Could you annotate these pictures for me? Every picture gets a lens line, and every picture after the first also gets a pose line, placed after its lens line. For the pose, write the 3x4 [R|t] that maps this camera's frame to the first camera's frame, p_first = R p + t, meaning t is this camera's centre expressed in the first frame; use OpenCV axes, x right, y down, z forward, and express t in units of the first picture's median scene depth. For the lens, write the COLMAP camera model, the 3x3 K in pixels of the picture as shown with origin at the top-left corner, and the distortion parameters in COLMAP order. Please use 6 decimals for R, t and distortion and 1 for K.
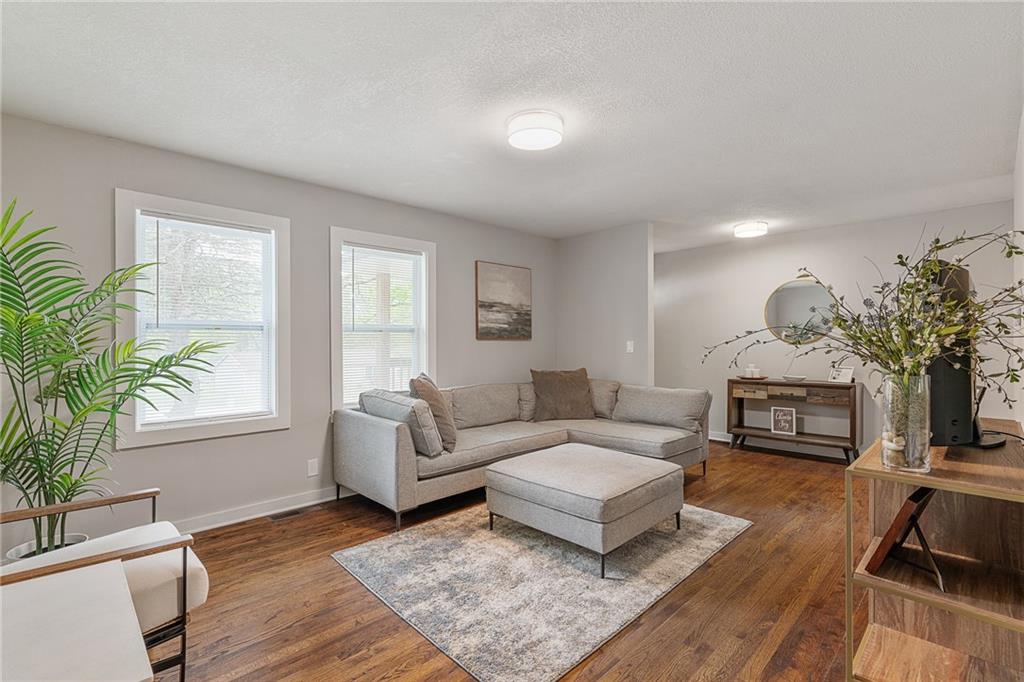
lens RADIAL K [[466.4, 0, 512.6], [0, 466.4, 343.5], [0, 0, 1]] dist [0.000277, 0.002038]
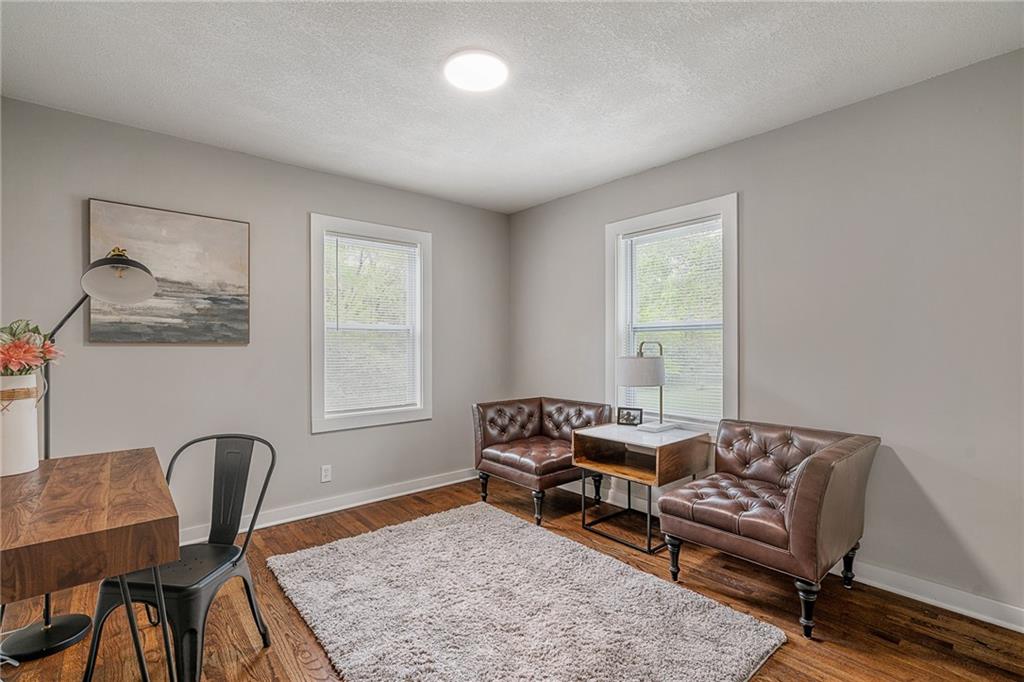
lens RADIAL K [[466.4, 0, 506.5], [0, 466.4, 350.1], [0, 0, 1]] dist [0.000277, 0.002038]
pose [[0.996628, 0.017448, -0.080173, 0.718475], [-0.015906, 0.999677, 0.019830, -0.032977], [0.080493, -0.018488, 0.996584, 0.789380]]
